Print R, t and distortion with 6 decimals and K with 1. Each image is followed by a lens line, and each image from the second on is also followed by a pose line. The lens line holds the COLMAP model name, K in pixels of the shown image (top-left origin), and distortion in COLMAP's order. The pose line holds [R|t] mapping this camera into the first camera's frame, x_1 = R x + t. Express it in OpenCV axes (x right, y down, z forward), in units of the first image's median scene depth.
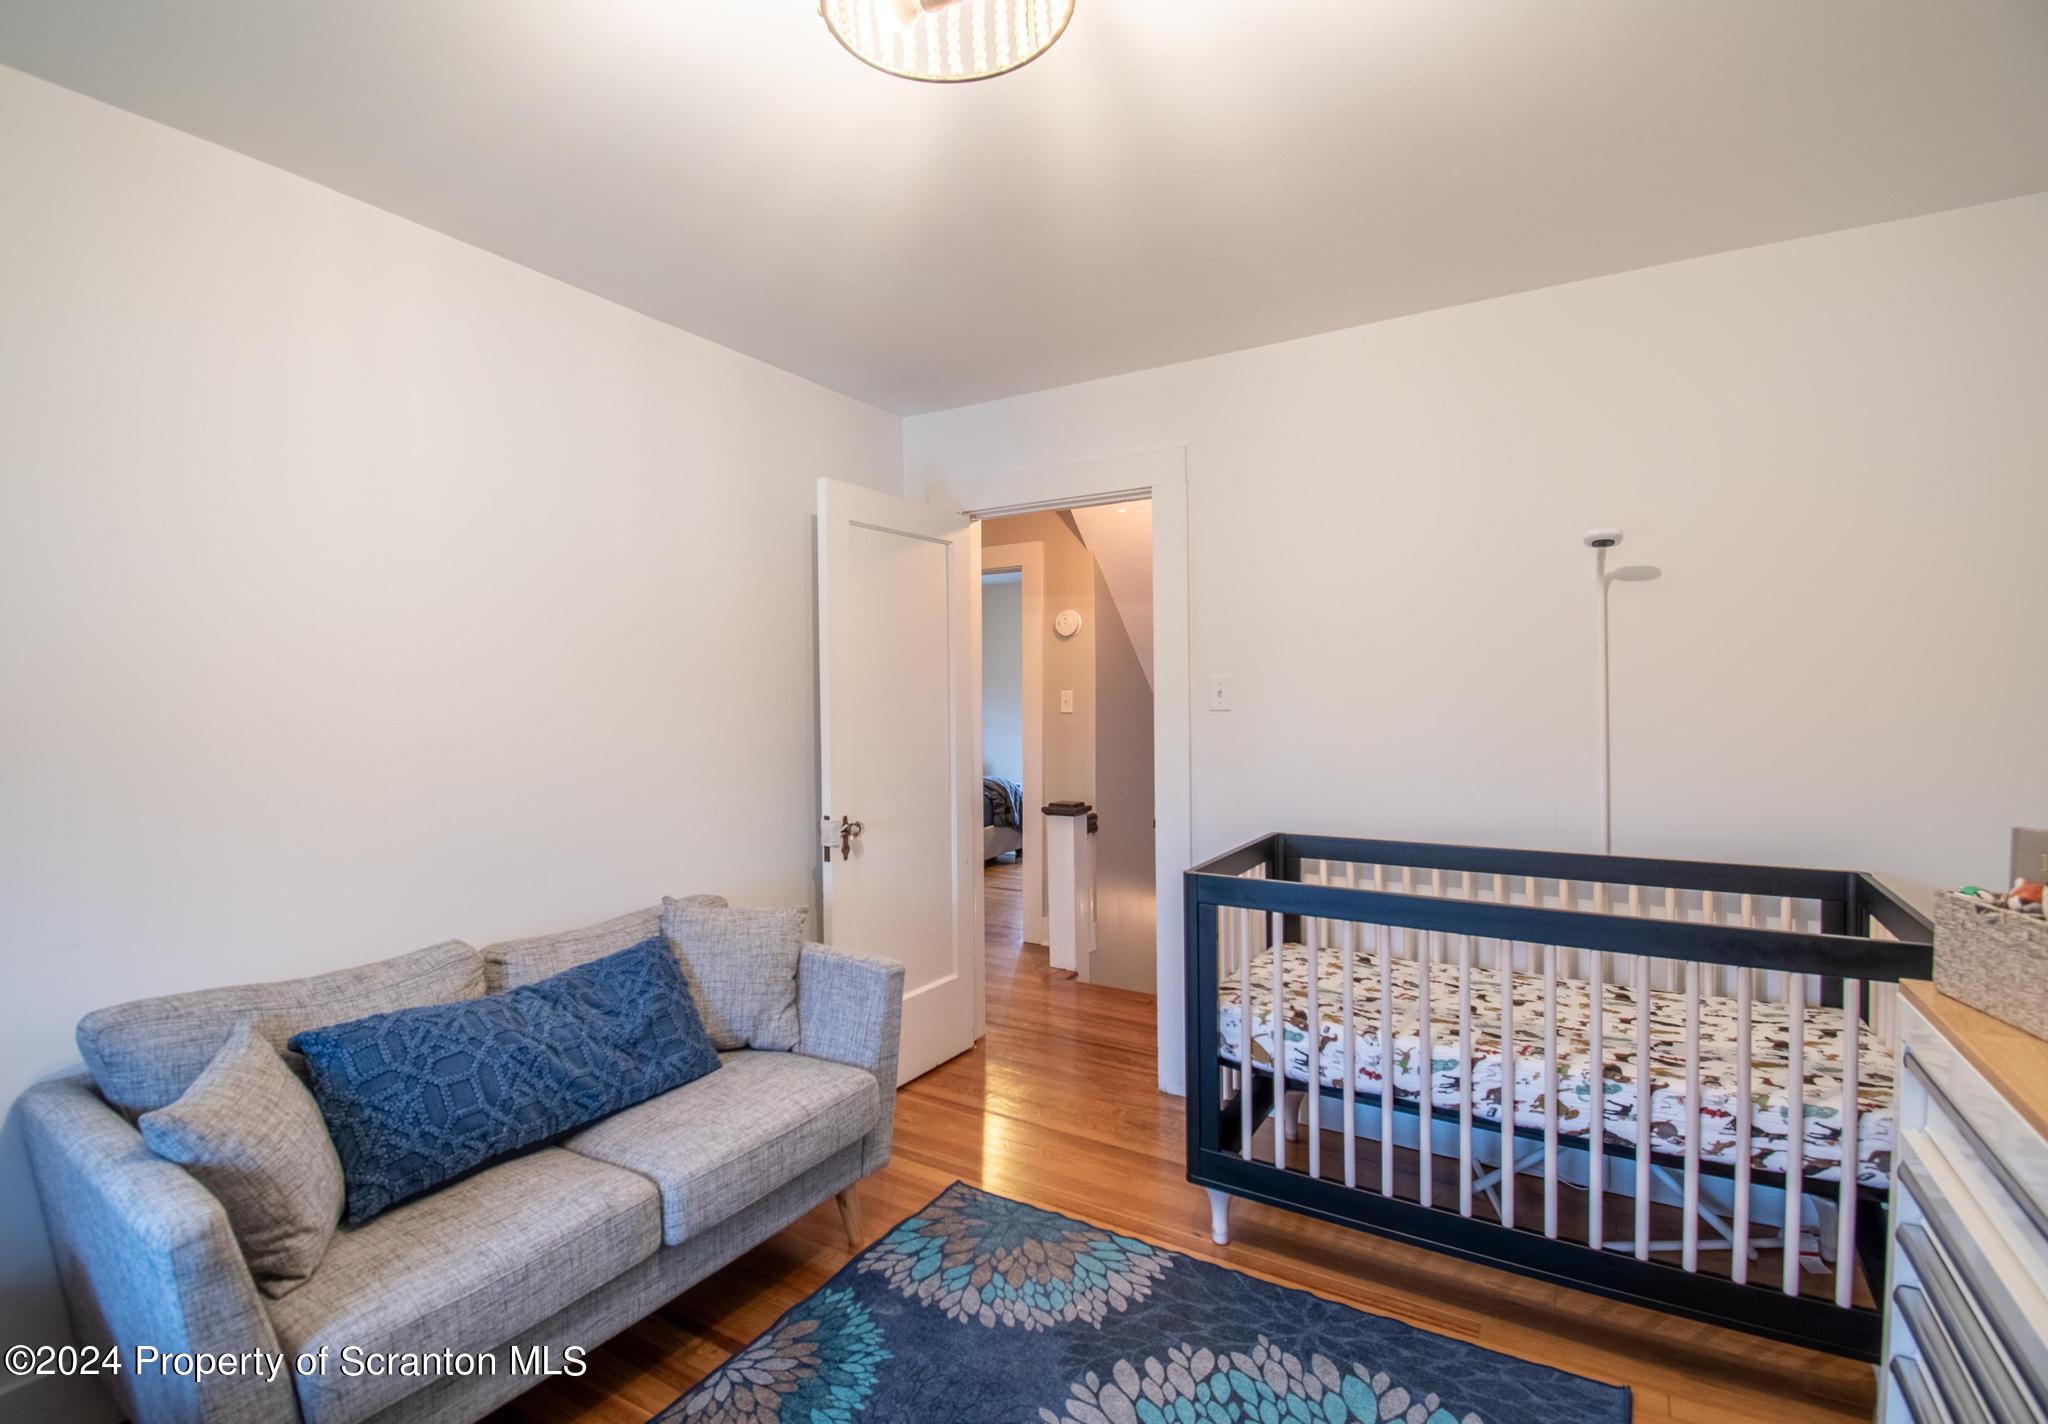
lens RADIAL K [[955.0, 0, 987.6], [0, 955.0, 705.8], [0, 0, 1]] dist [0.001402, 0.000312]
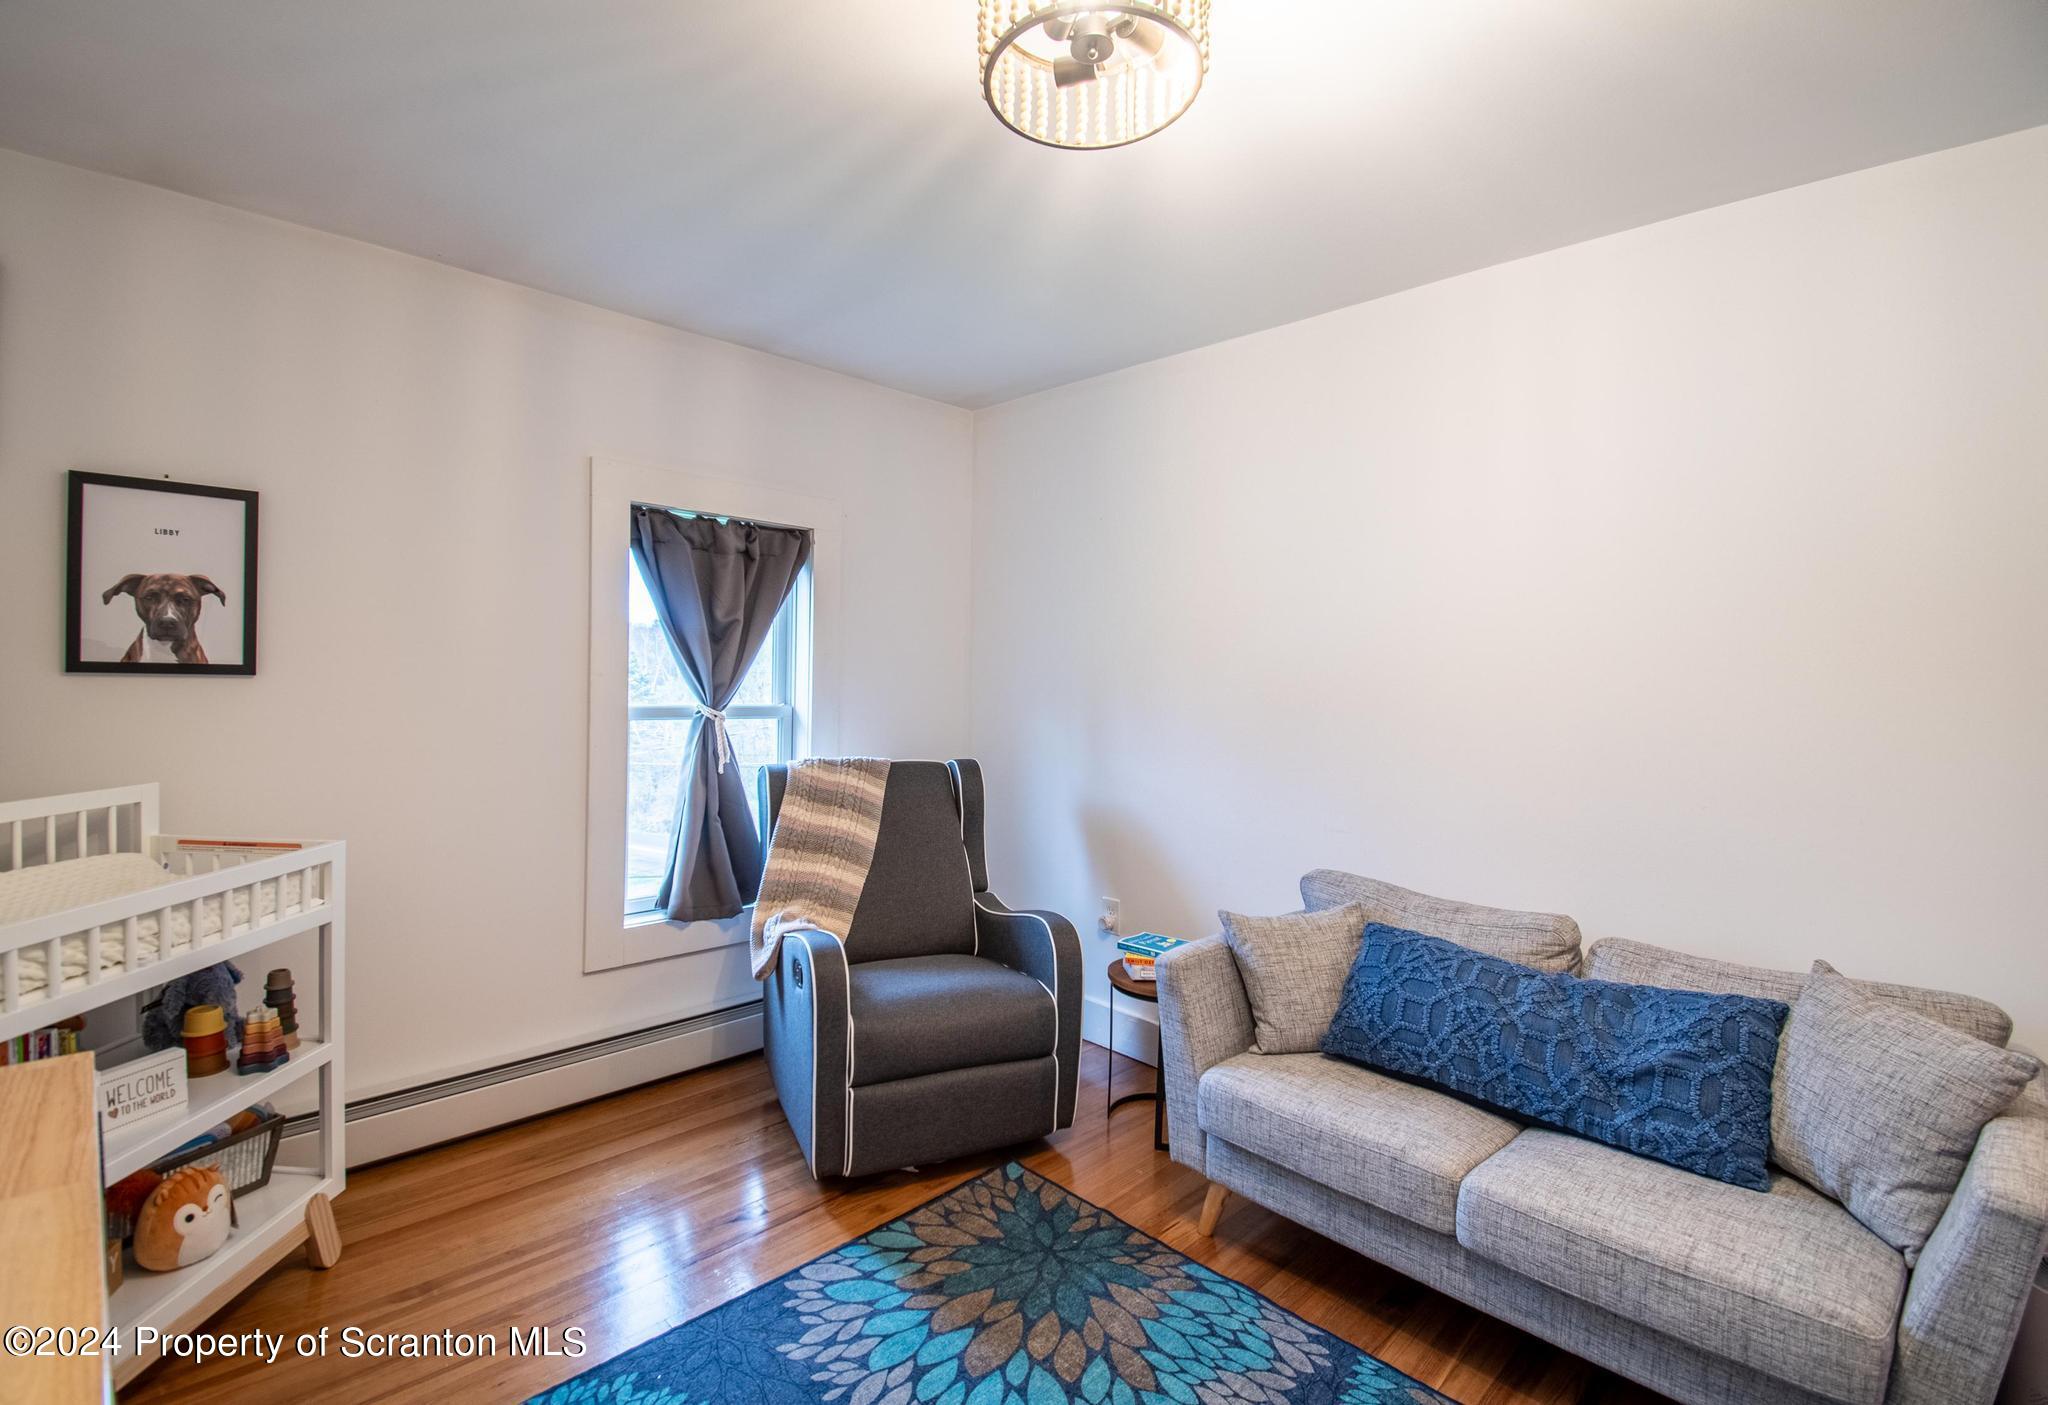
lens RADIAL K [[935.1, 0, 1024.0], [0, 935.1, 702.5], [0, 0, 1]] dist [-0.003159, -0.001599]
pose [[-0.197167, 0.032966, -0.979815, 0.631011], [-0.030769, 0.998734, 0.039794, -0.015435], [0.979887, 0.037994, -0.195903, 0.670758]]
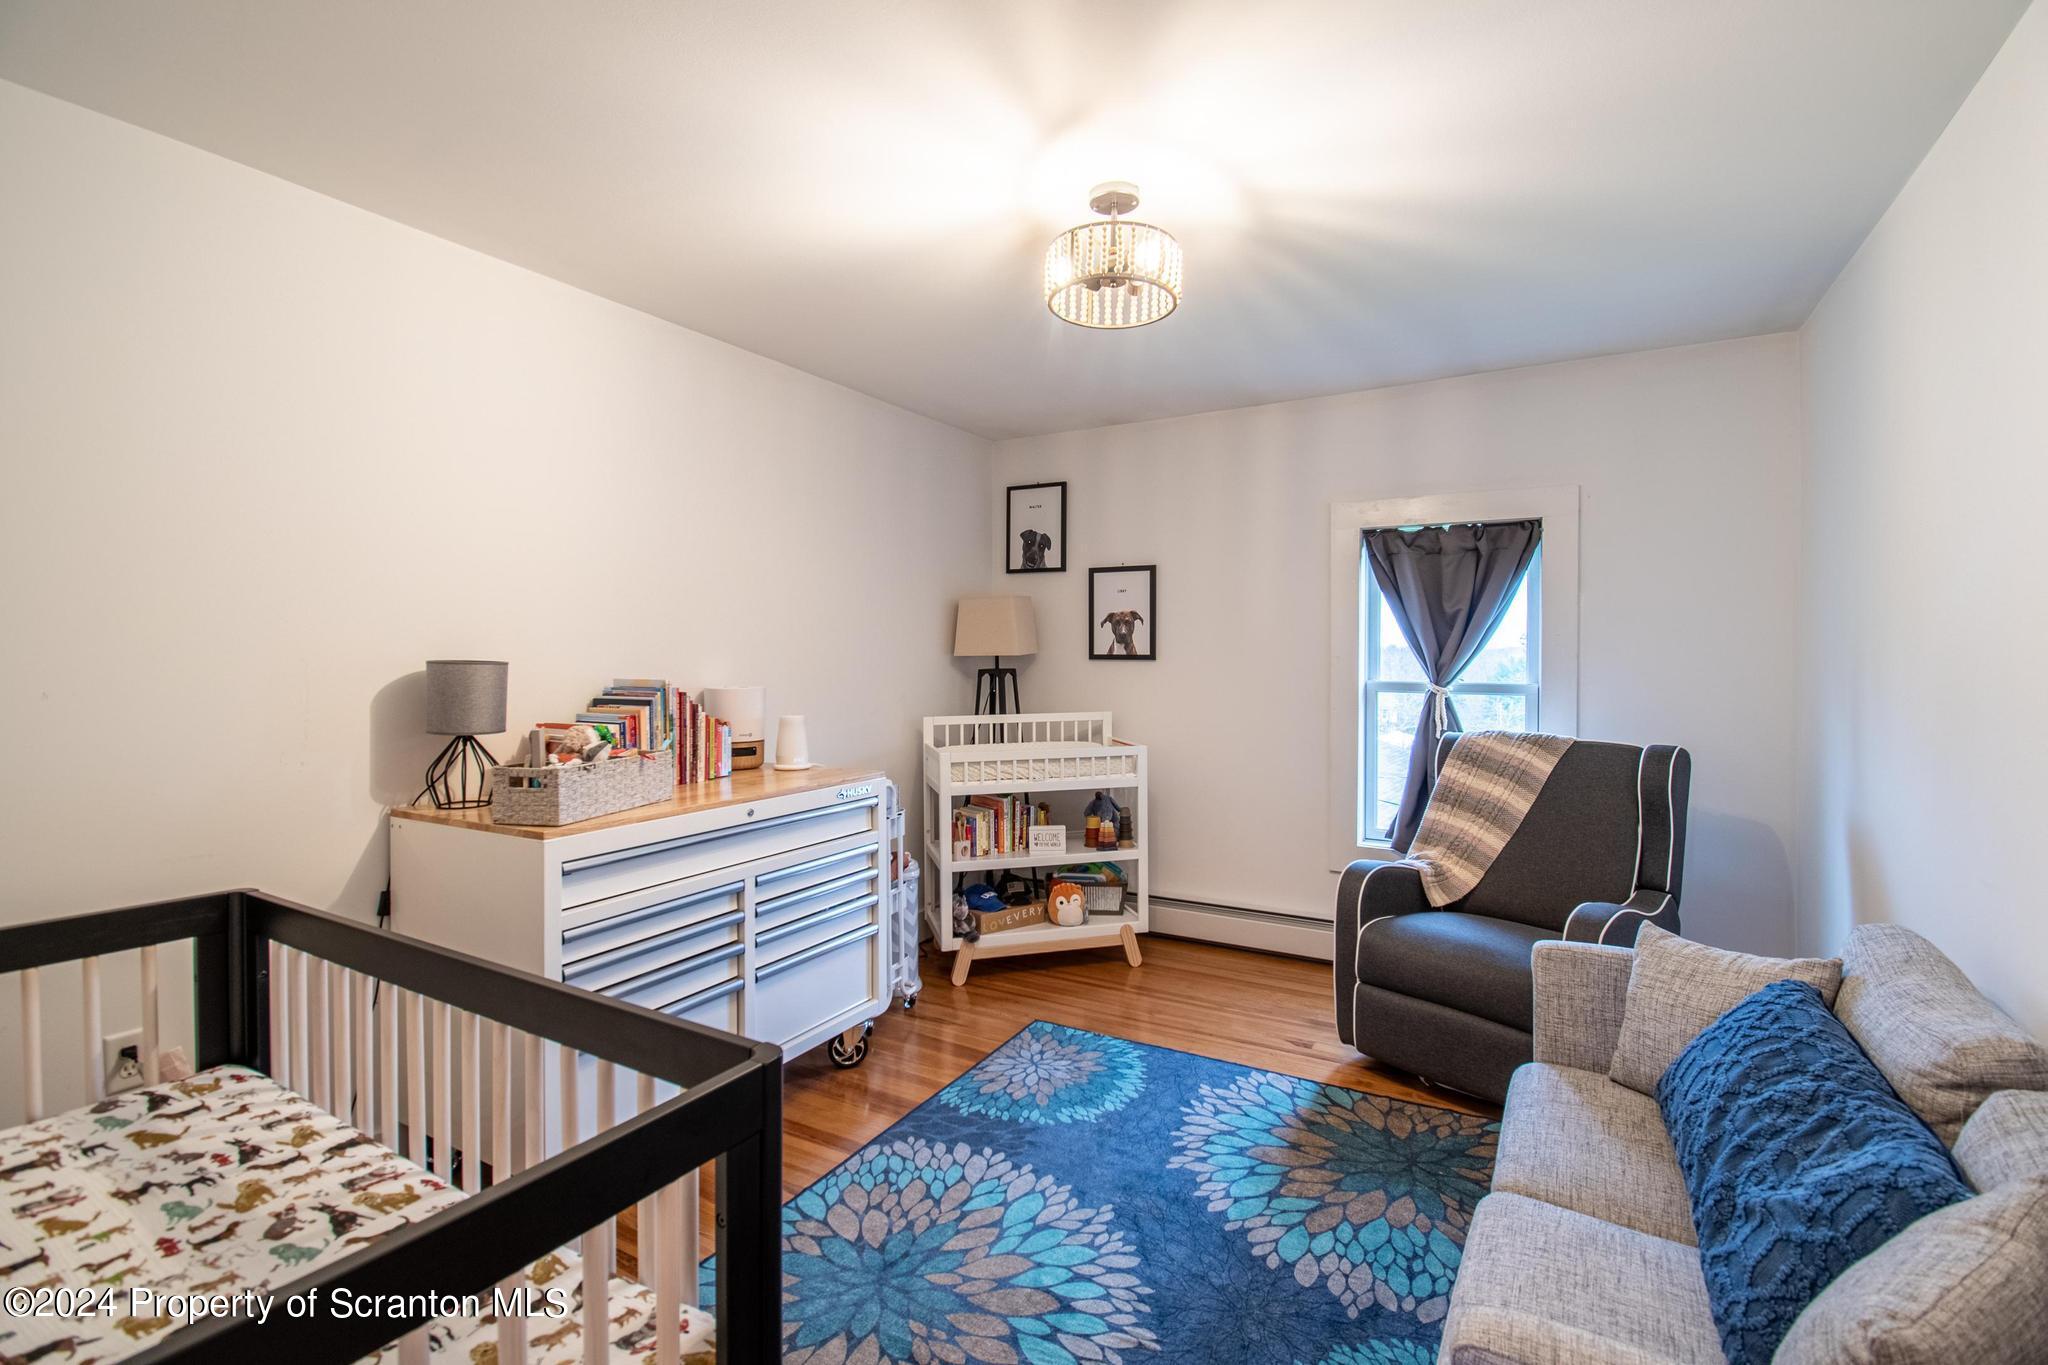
lens RADIAL K [[964.6, 0, 1024.0], [0, 964.6, 682.5], [0, 0, 1]] dist [-0.049570, -0.000154]
pose [[-0.998933, 0.012849, -0.044370, 0.122226], [0.010848, 0.998926, 0.045051, -0.026821], [0.044901, 0.044522, -0.997999, 1.730263]]
